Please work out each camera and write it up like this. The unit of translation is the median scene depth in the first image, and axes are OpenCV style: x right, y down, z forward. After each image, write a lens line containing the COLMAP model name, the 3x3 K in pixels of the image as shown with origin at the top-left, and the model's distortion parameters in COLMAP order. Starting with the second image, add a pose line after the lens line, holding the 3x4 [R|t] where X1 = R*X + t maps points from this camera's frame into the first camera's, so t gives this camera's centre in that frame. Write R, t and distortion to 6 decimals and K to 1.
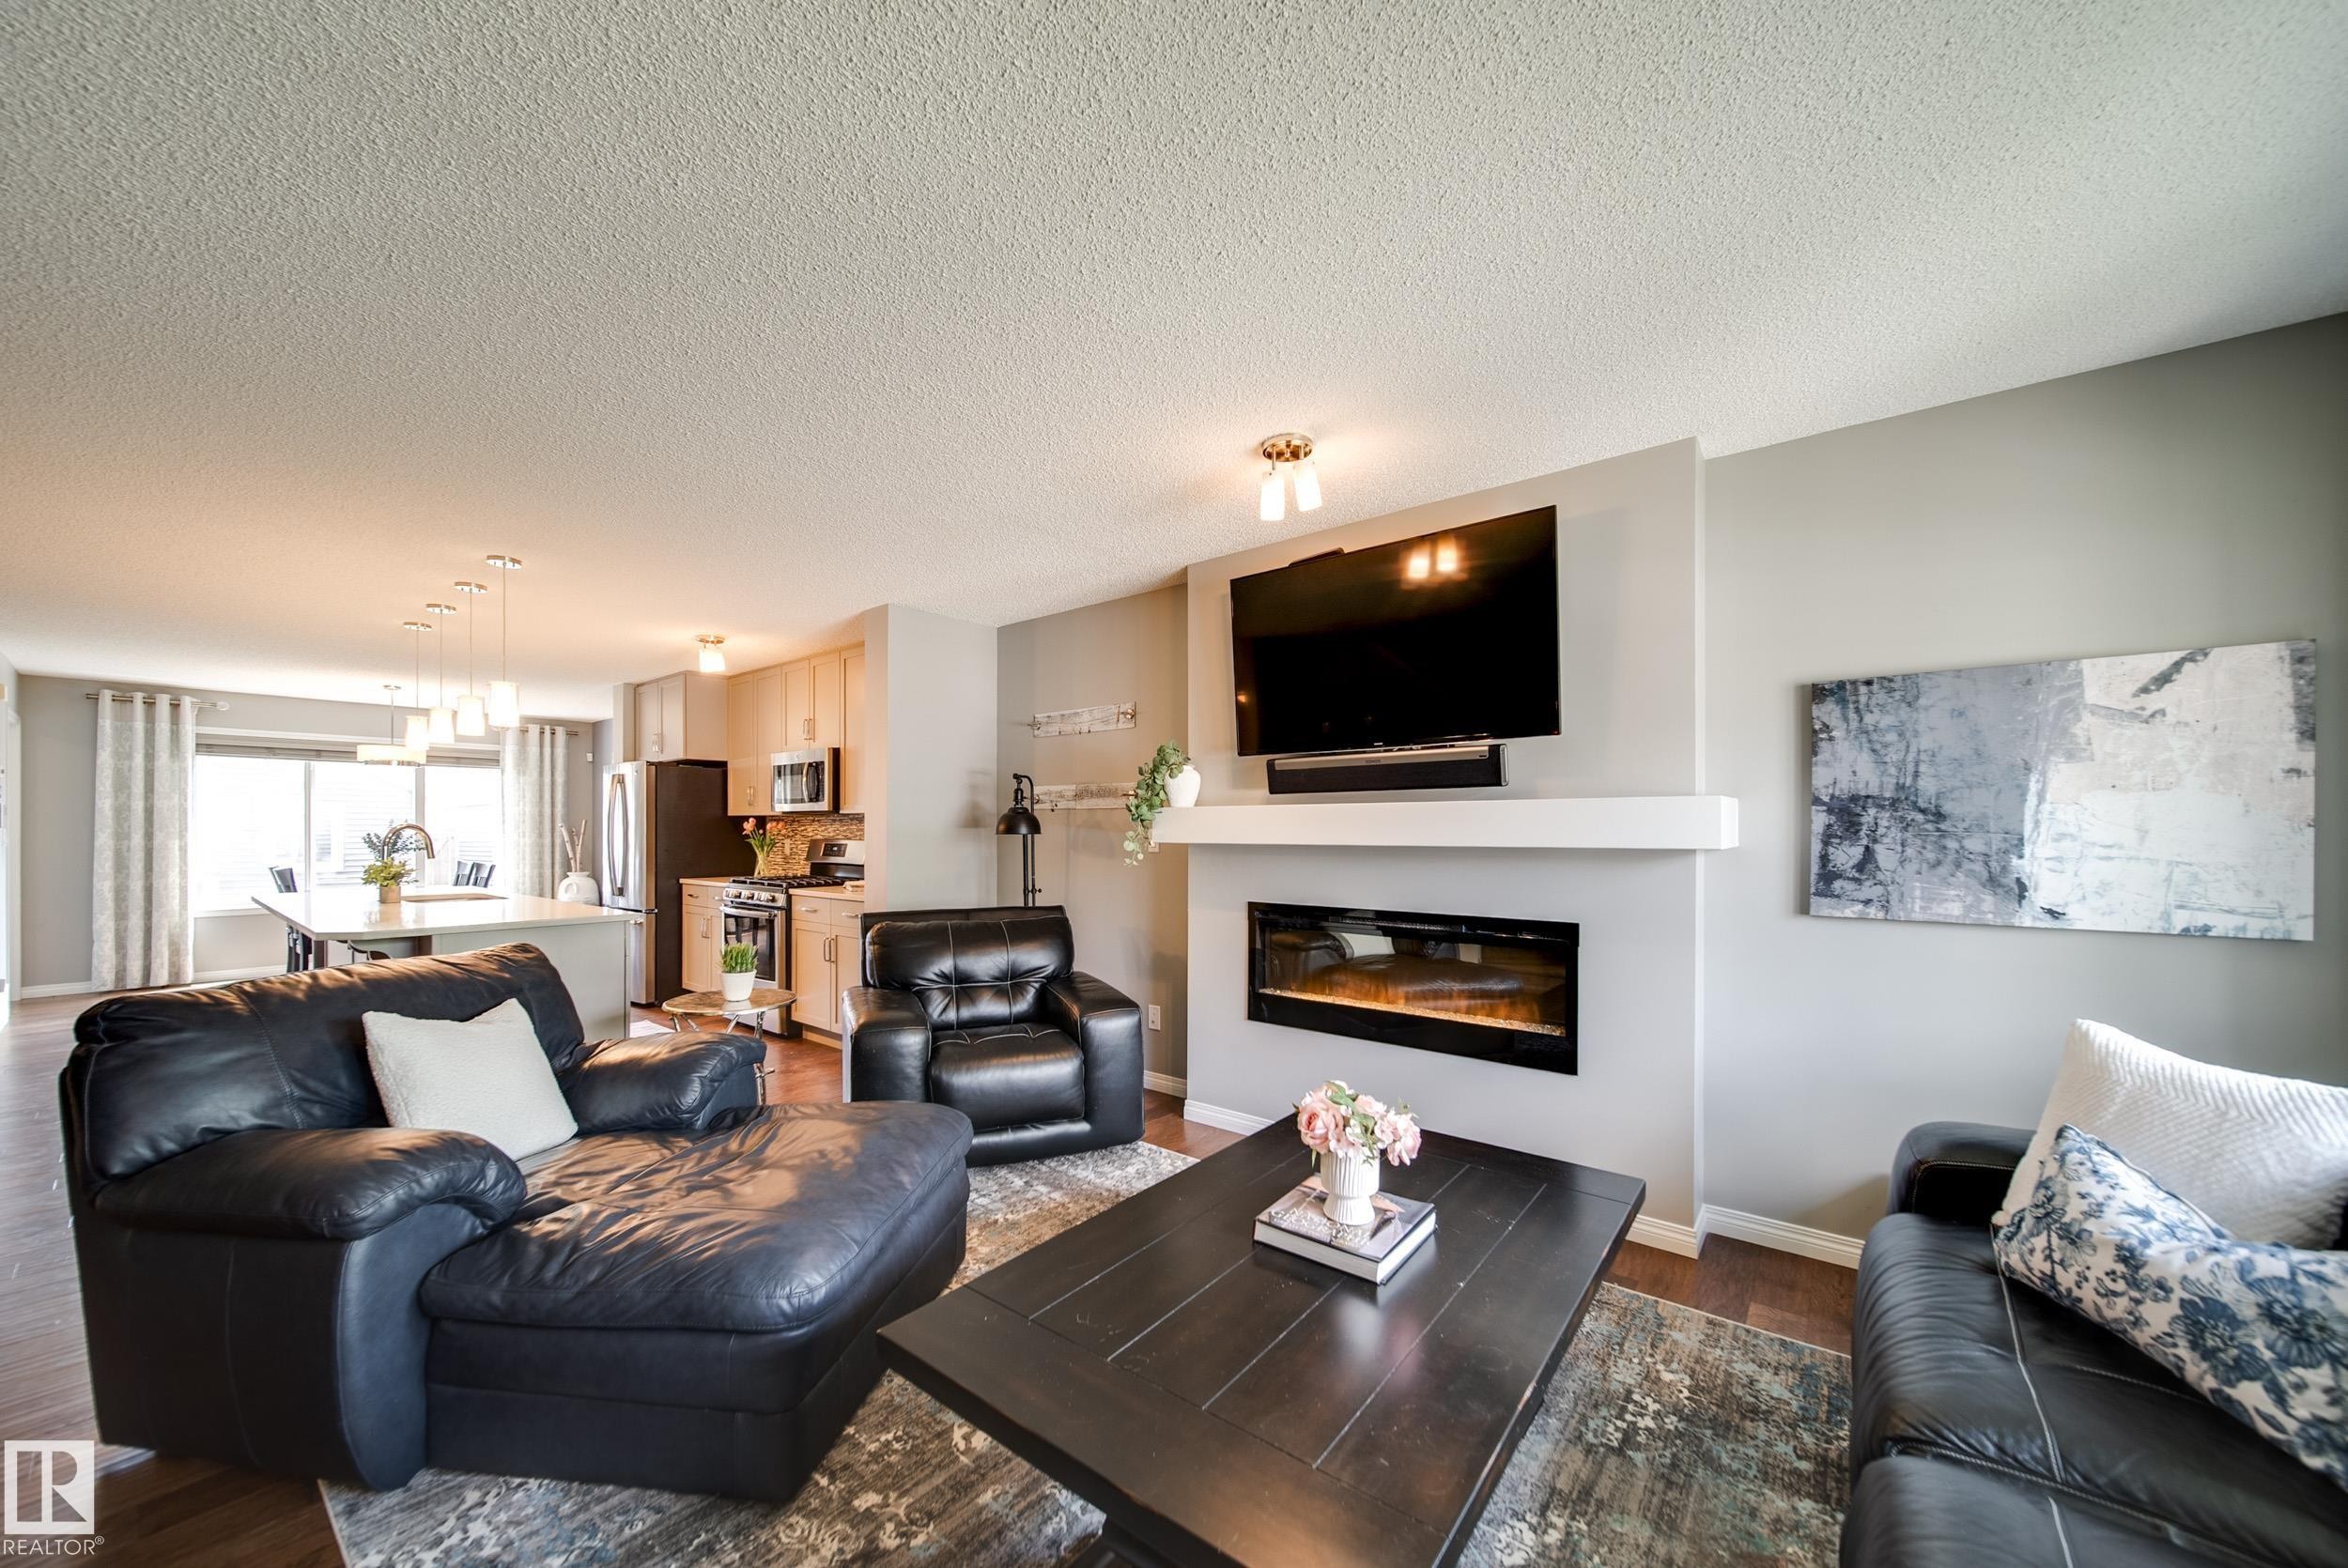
lens RADIAL K [[833.5, 0, 1172.5], [0, 833.5, 832.9], [0, 0, 1]] dist [-0.005028, -0.000775]
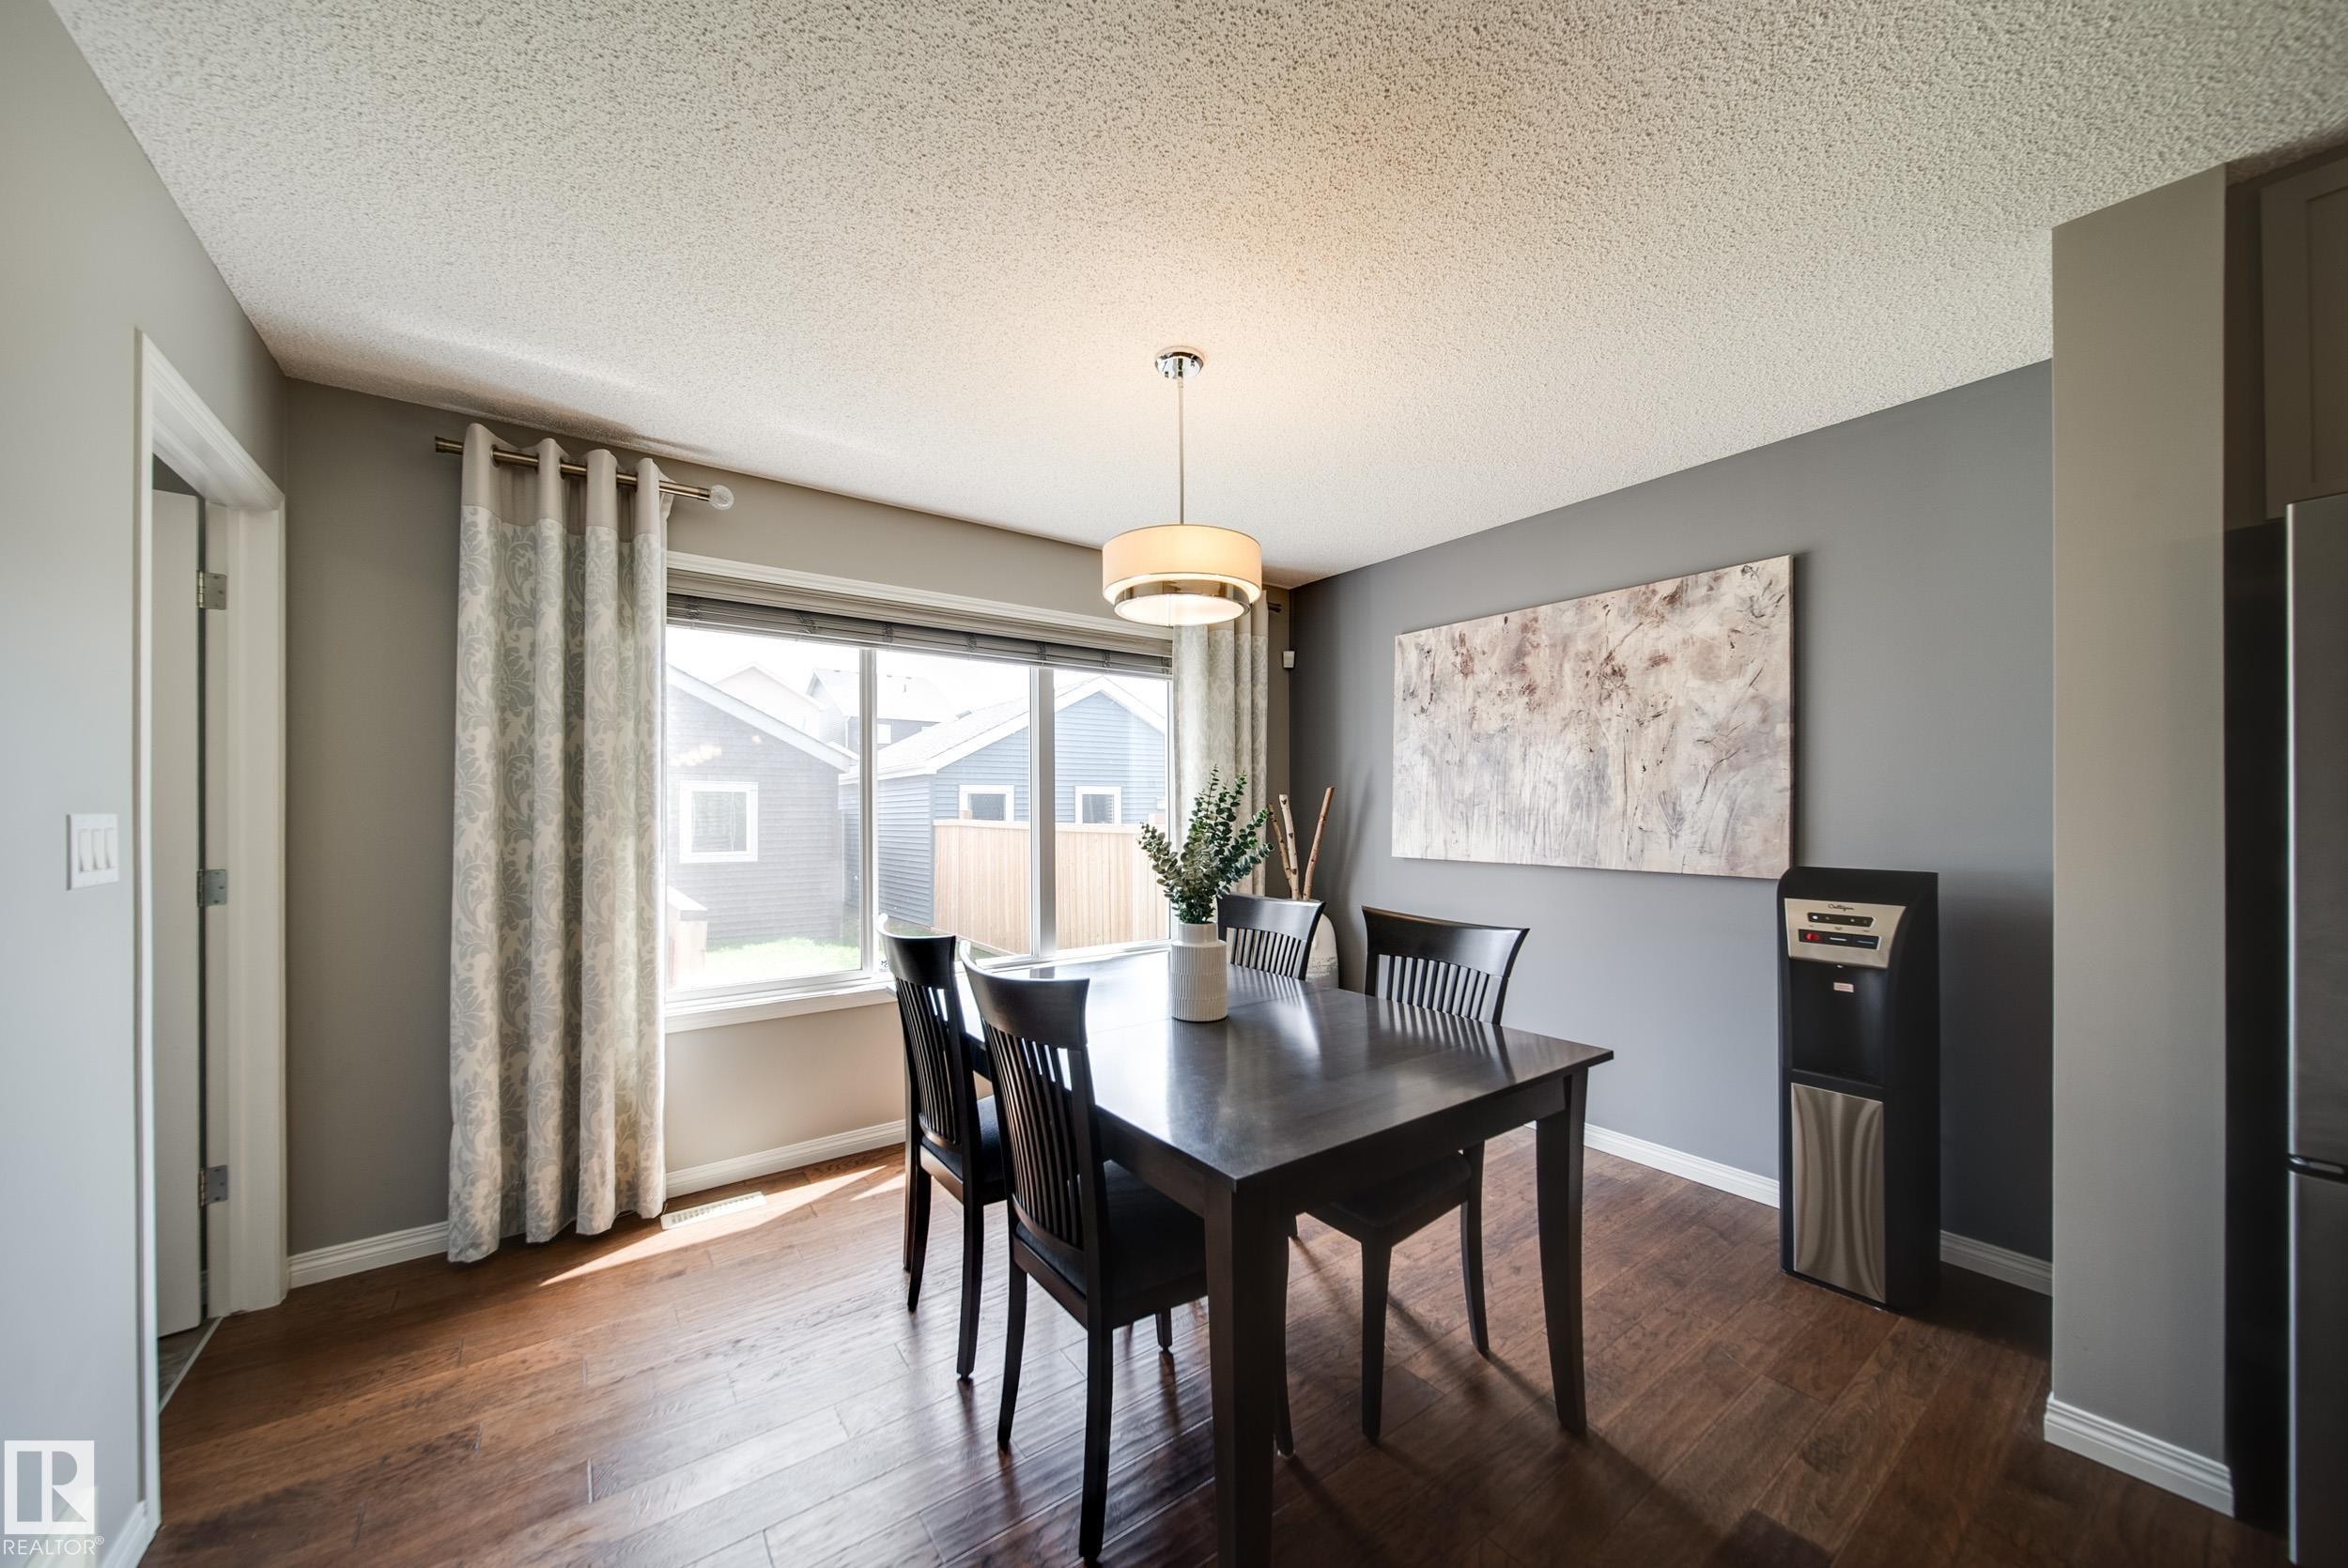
lens RADIAL K [[833.5, 0, 1169.3], [0, 833.5, 809.6], [0, 0, 1]] dist [-0.005028, -0.000775]
pose [[0.965052, -0.004194, -0.262023, -1.254555], [0.003484, 0.999989, -0.003174, -0.004207], [0.262034, 0.002150, 0.965056, 1.007911]]
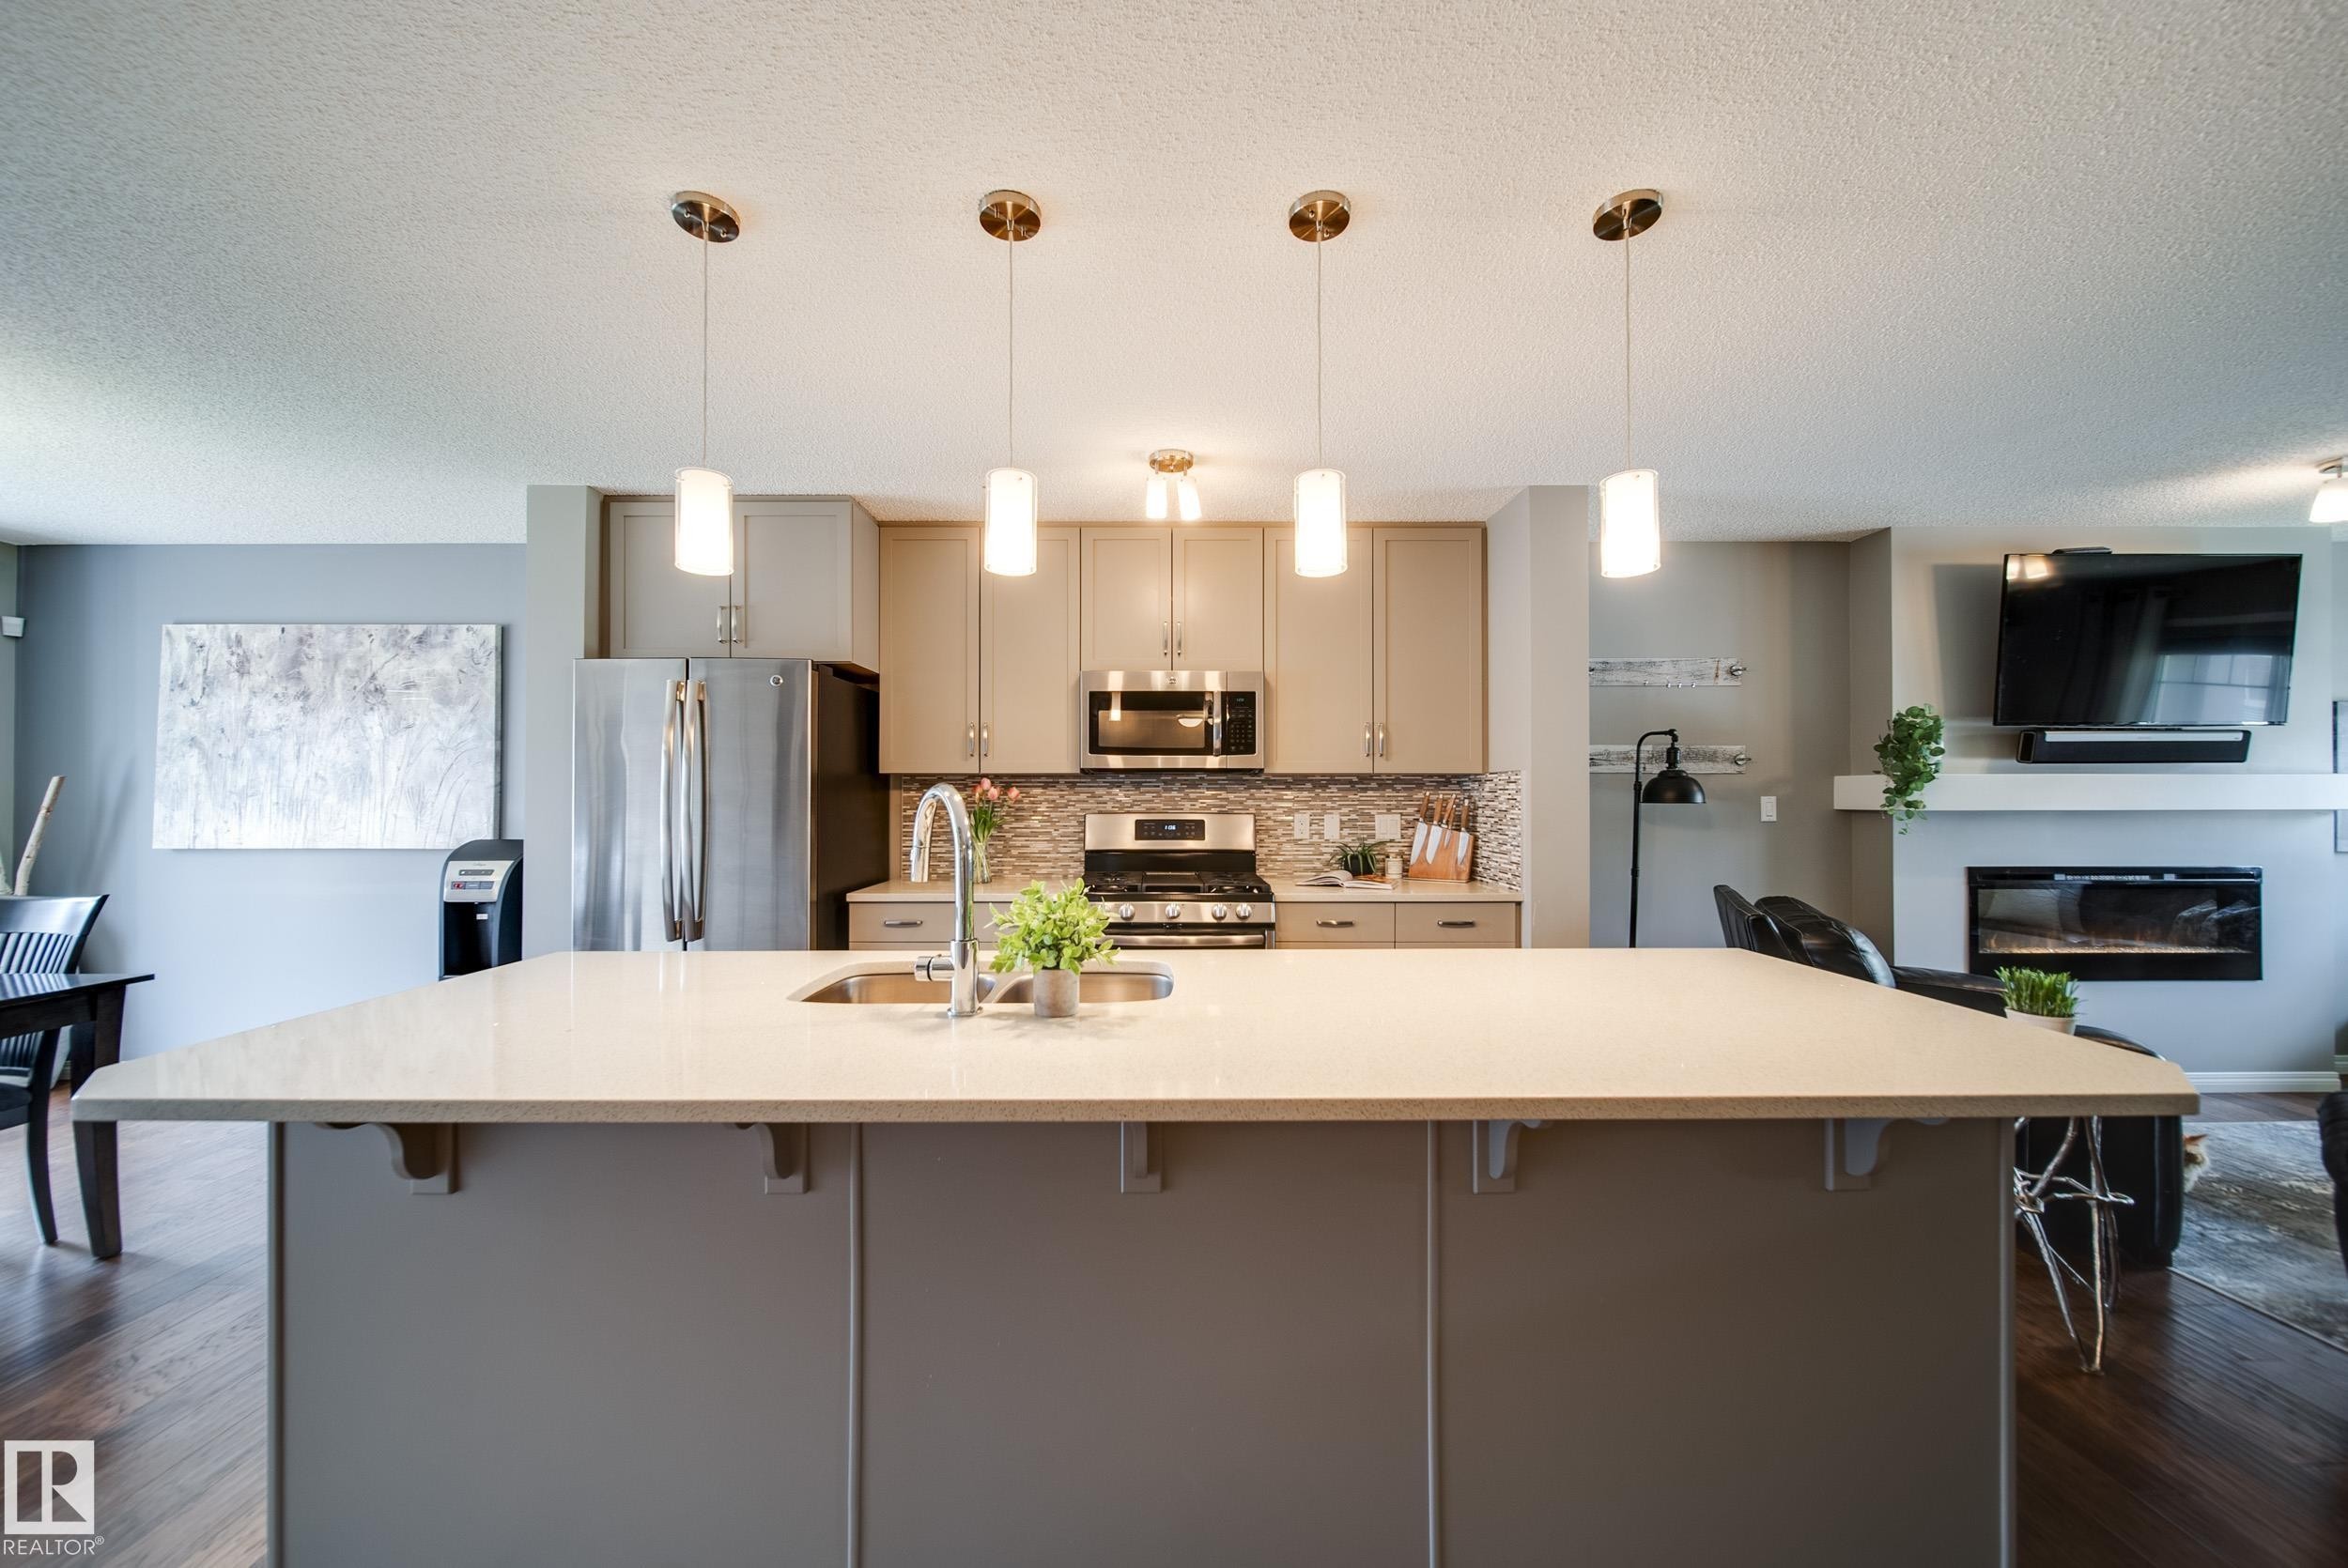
lens RADIAL K [[833.5, 0, 1176.2], [0, 833.5, 789.2], [0, 0, 1]] dist [-0.005028, -0.000775]
pose [[0.778081, 0.004937, 0.628145, -0.990313], [0.003522, 0.999919, -0.012221, -0.003668], [-0.628154, 0.011721, 0.778001, 0.616407]]
